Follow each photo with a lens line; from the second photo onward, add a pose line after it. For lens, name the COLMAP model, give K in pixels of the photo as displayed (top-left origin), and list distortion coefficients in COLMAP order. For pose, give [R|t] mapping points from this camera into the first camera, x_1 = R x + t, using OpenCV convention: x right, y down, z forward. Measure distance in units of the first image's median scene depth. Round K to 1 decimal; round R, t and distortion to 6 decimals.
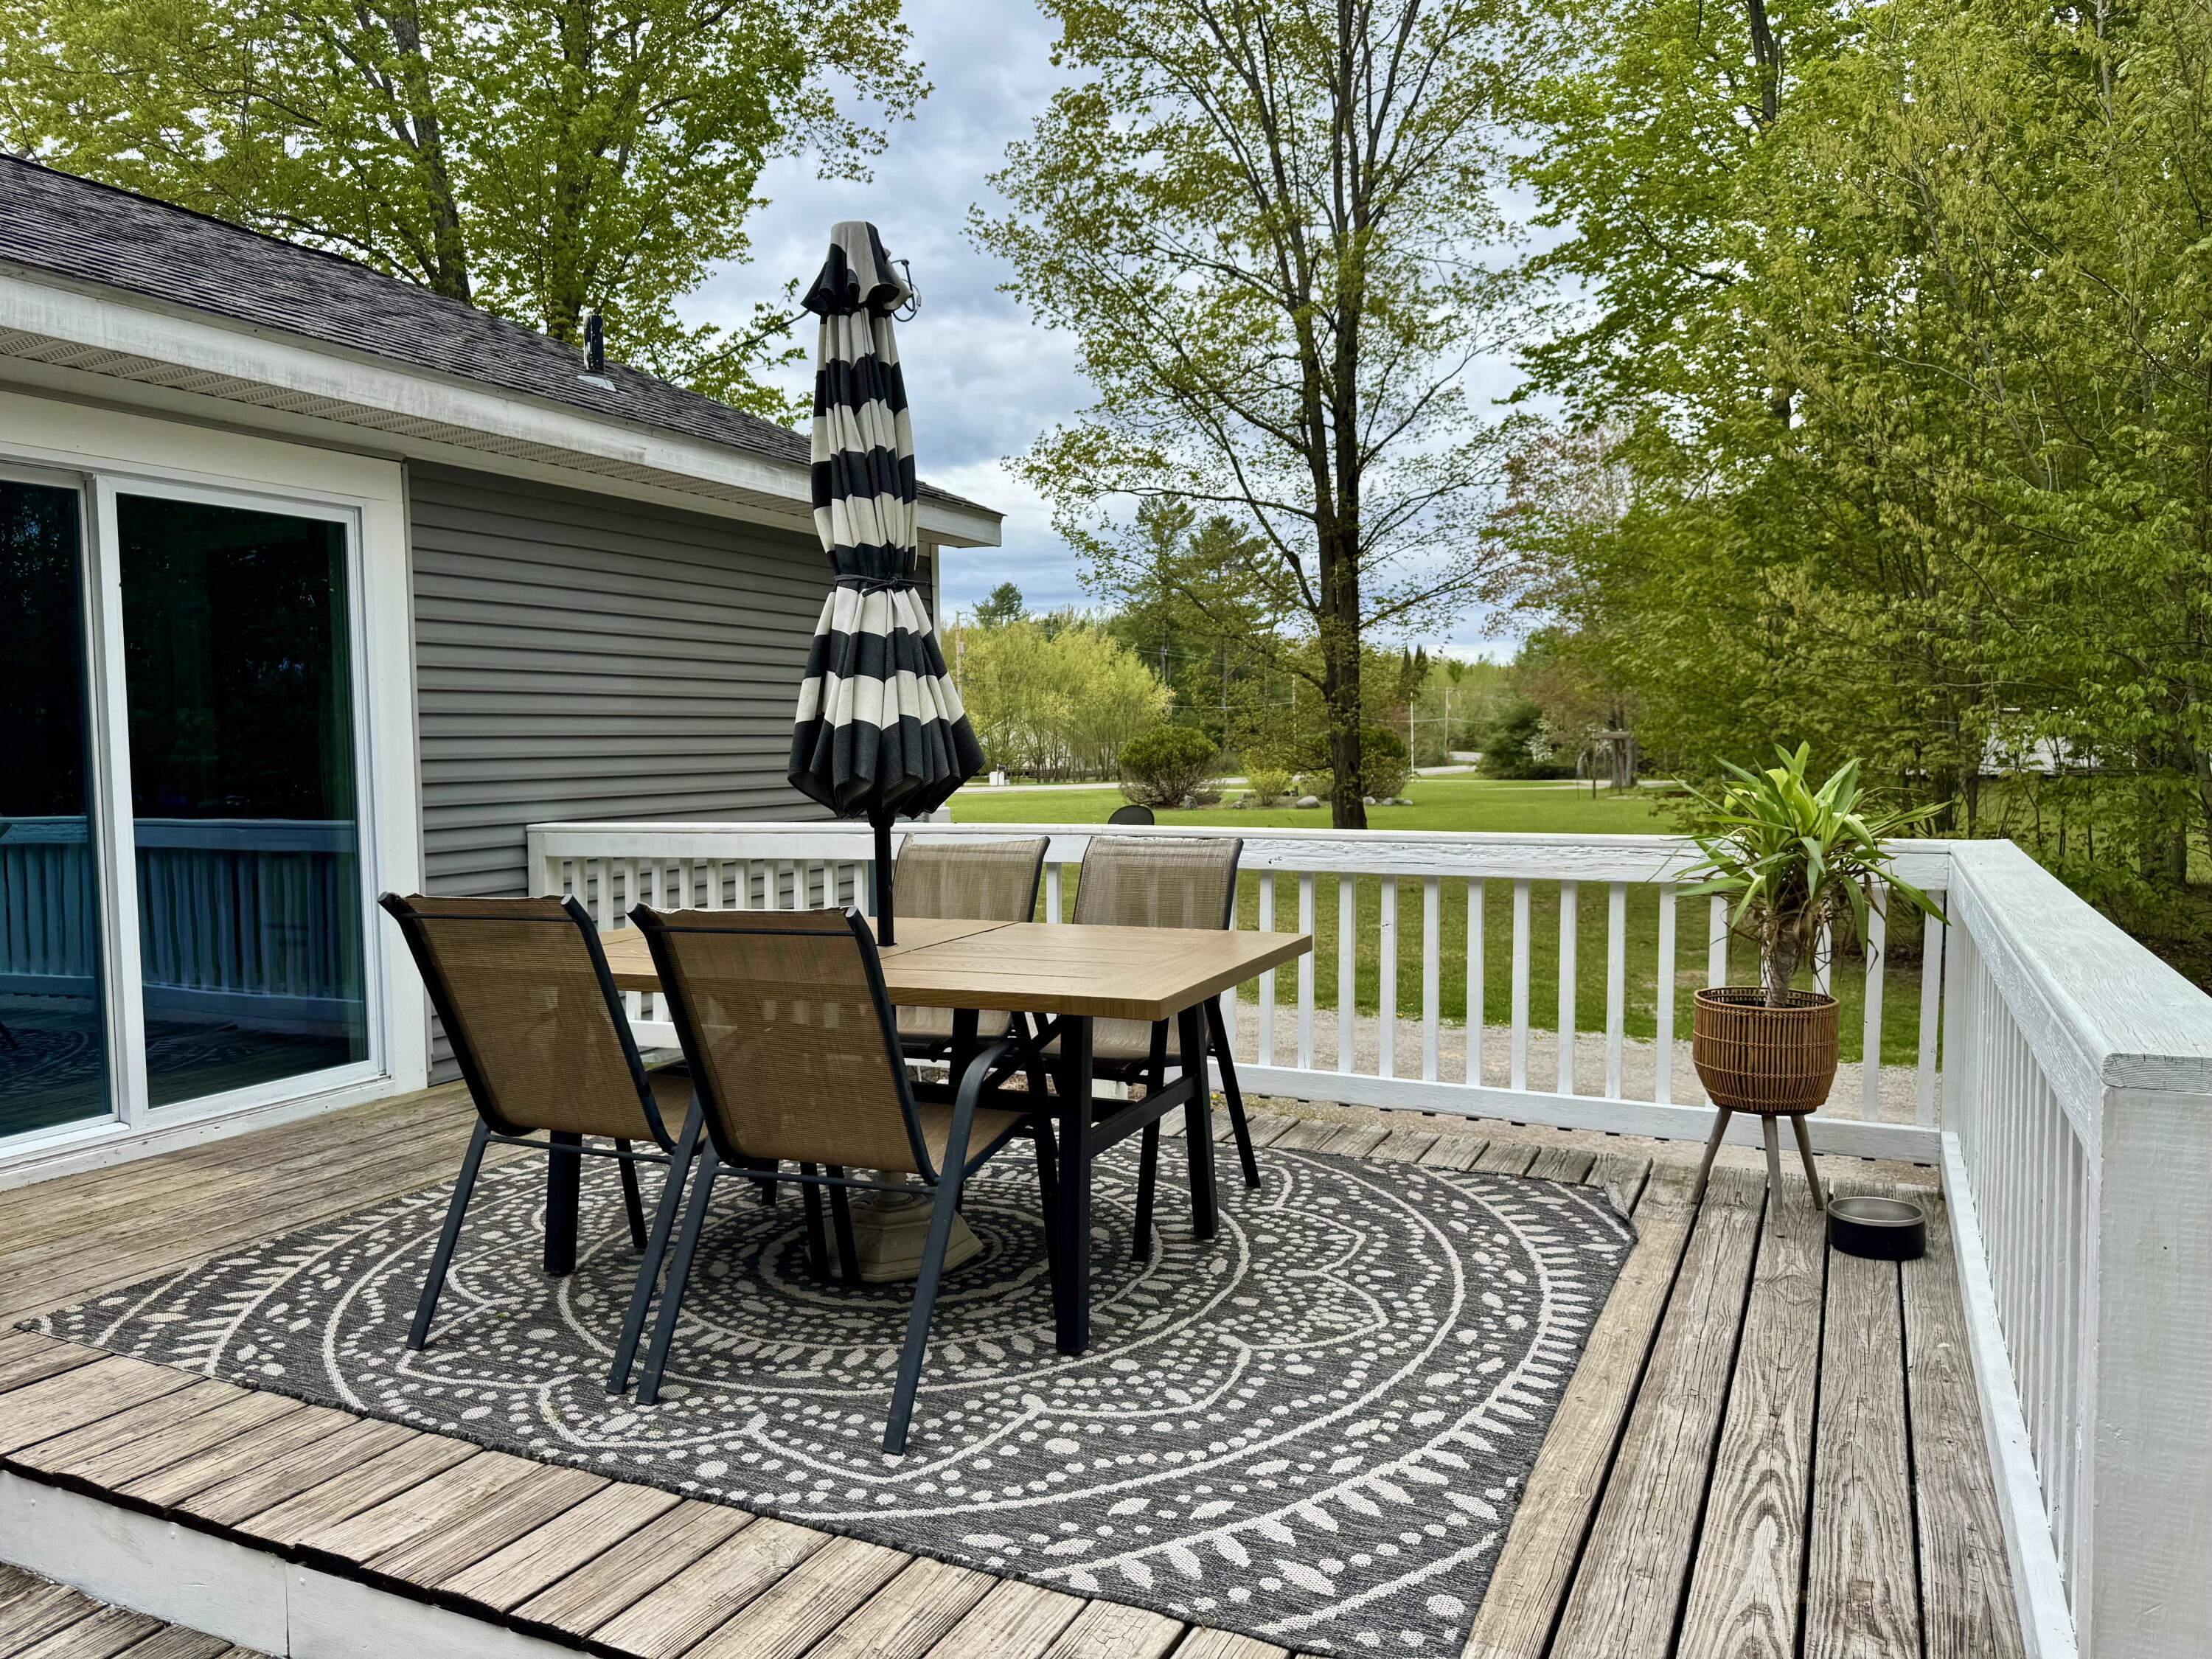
lens RADIAL K [[1554.2, 0, 1101.3], [0, 1554.2, 841.1], [0, 0, 1]] dist [0.066365, -0.087401]
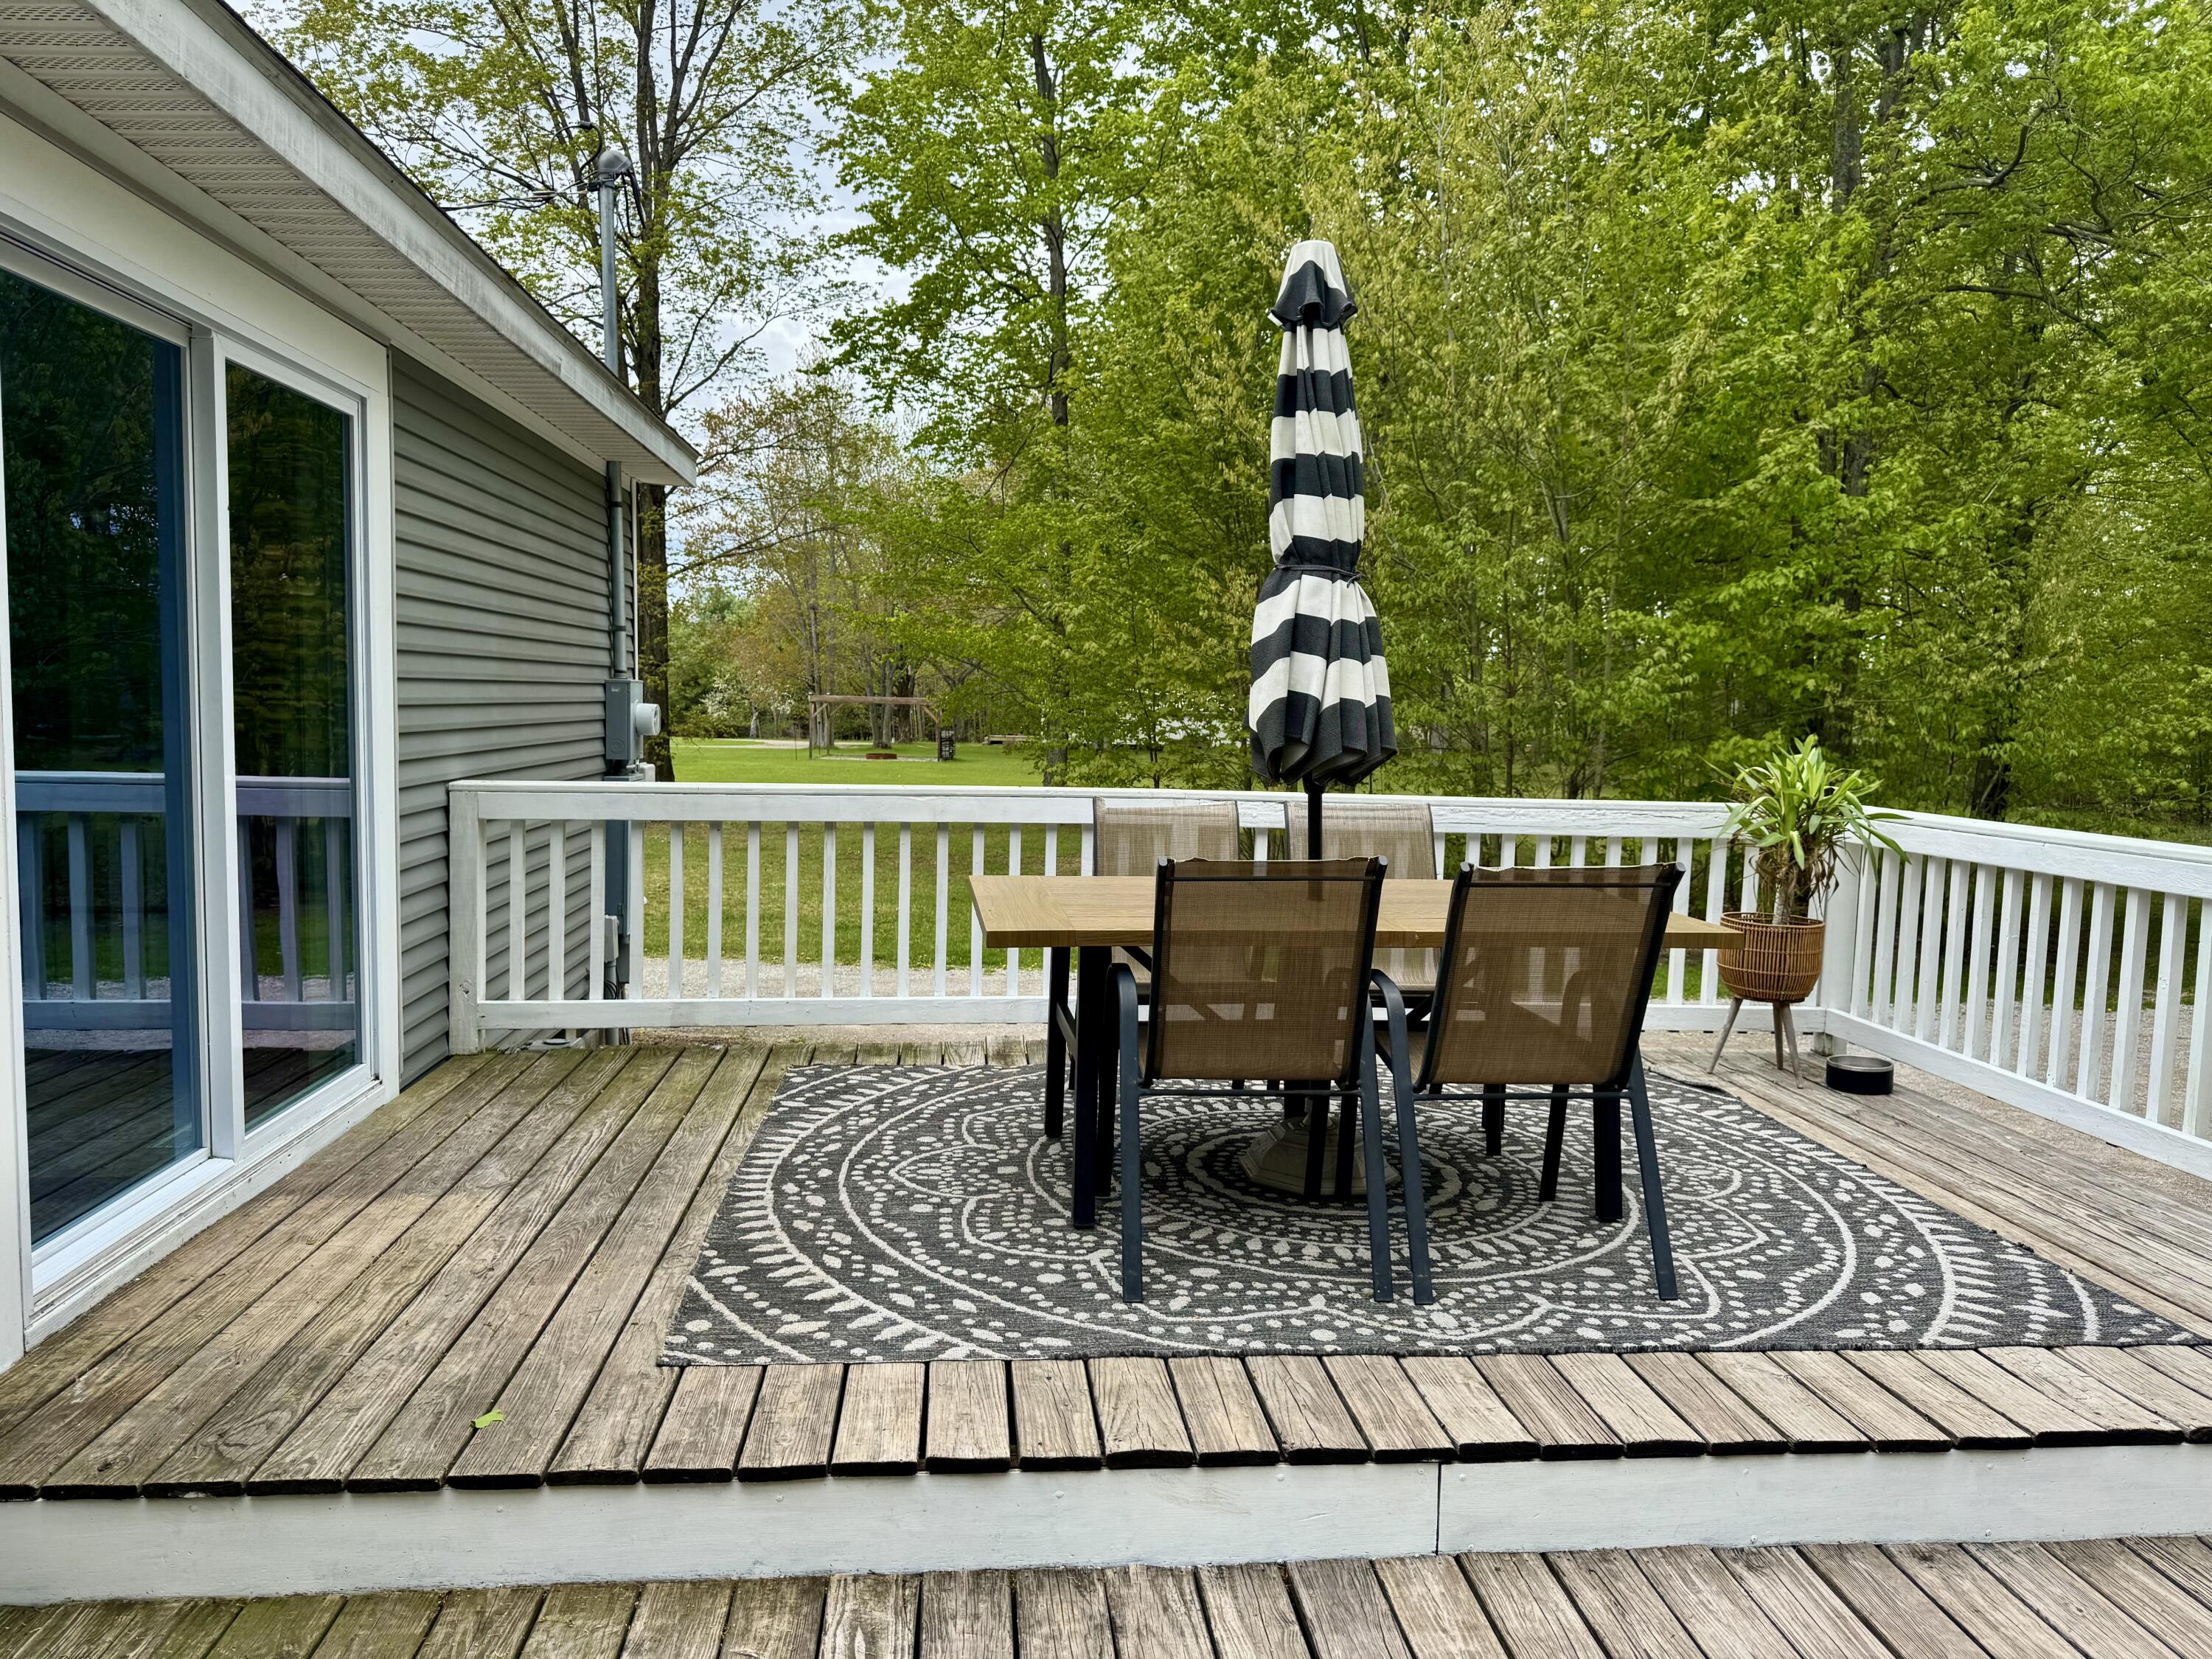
lens RADIAL K [[1554.2, 0, 1101.3], [0, 1554.2, 841.1], [0, 0, 1]] dist [0.066365, -0.087401]
pose [[0.854172, -0.009821, 0.519898, -0.971499], [-0.004539, 0.999643, 0.026340, -0.004778], [-0.519971, -0.024859, 0.853822, 0.146870]]
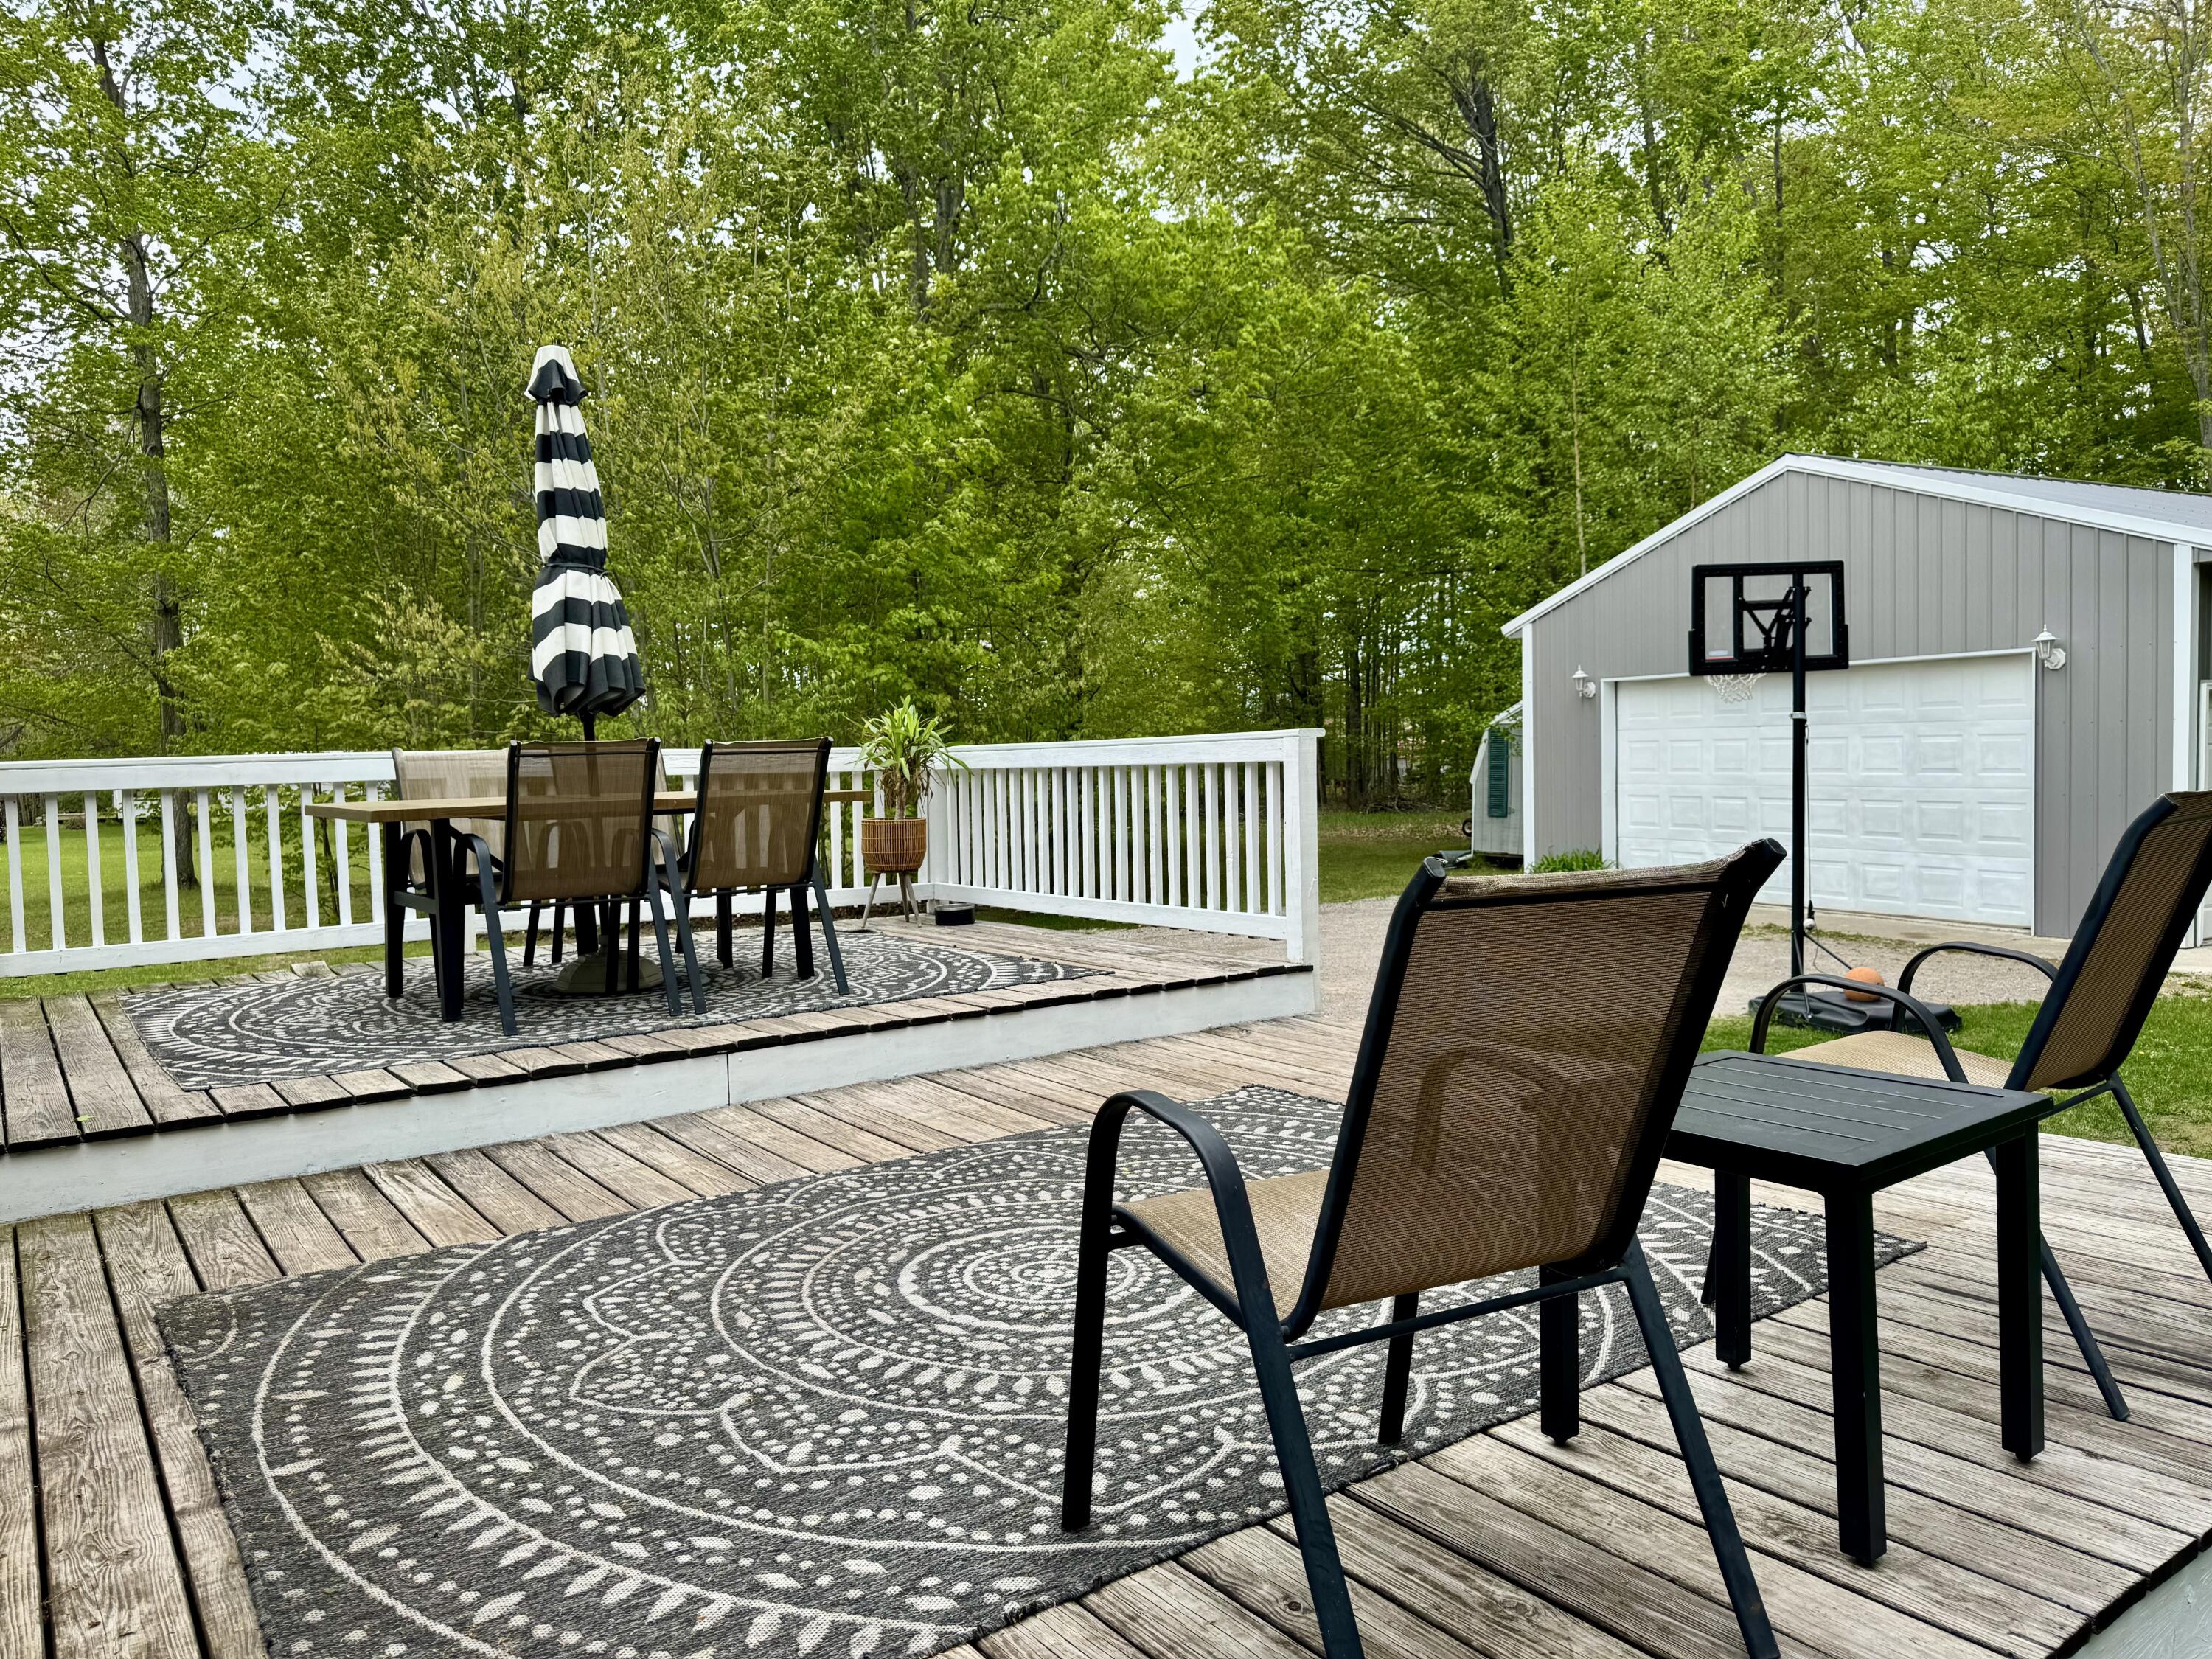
lens RADIAL K [[1554.2, 0, 1101.3], [0, 1554.2, 841.1], [0, 0, 1]] dist [0.066365, -0.087401]
pose [[0.477873, -0.043680, 0.877342, -1.500343], [0.073348, 0.997259, 0.009700, 0.155982], [-0.875361, 0.059716, 0.479767, -0.268181]]
